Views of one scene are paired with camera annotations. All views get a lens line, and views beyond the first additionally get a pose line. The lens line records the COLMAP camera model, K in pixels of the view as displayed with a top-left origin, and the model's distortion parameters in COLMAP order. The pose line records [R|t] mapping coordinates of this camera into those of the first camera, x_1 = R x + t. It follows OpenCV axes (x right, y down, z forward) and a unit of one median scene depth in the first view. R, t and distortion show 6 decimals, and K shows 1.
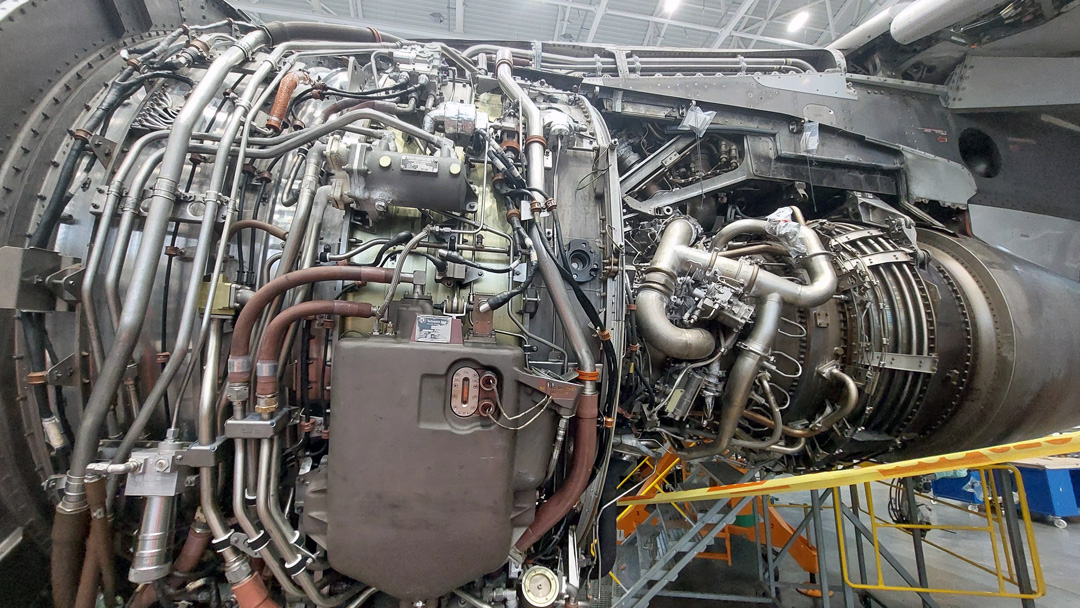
lens RADIAL K [[424.5, 0, 541.1], [0, 424.5, 309.0], [0, 0, 1]] dist [-0.013614, 0.004353]
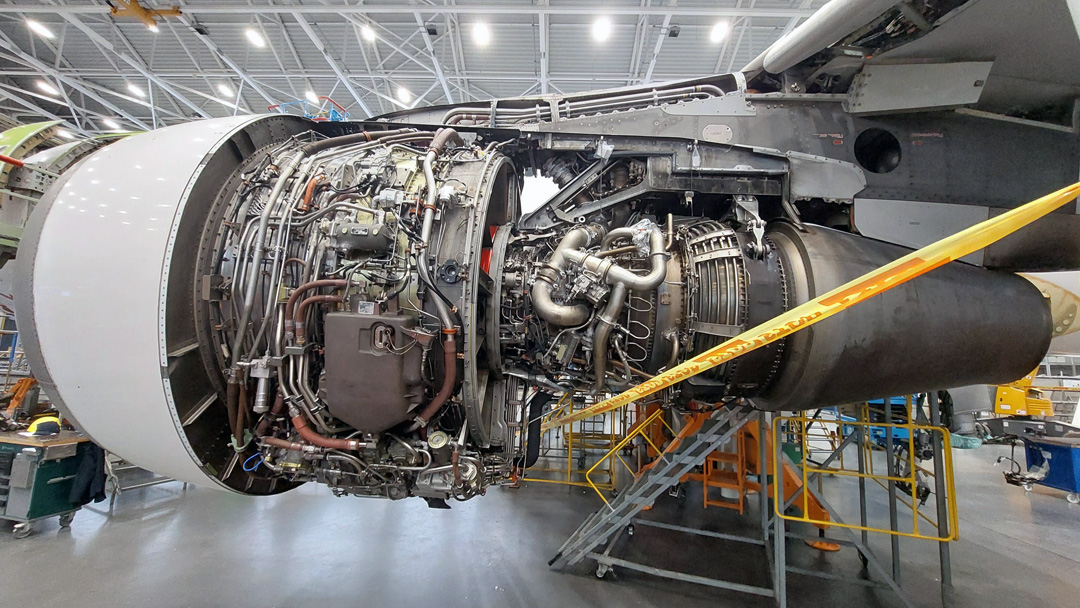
lens RADIAL K [[414.7, 0, 540.0], [0, 414.7, 304.0], [0, 0, 1]] dist [0.000643, 0.000058]
pose [[0.977305, 0.003659, -0.211806, 0.582970], [0.009940, 0.997957, 0.063106, -0.054061], [0.211604, -0.063779, 0.975272, -0.484721]]
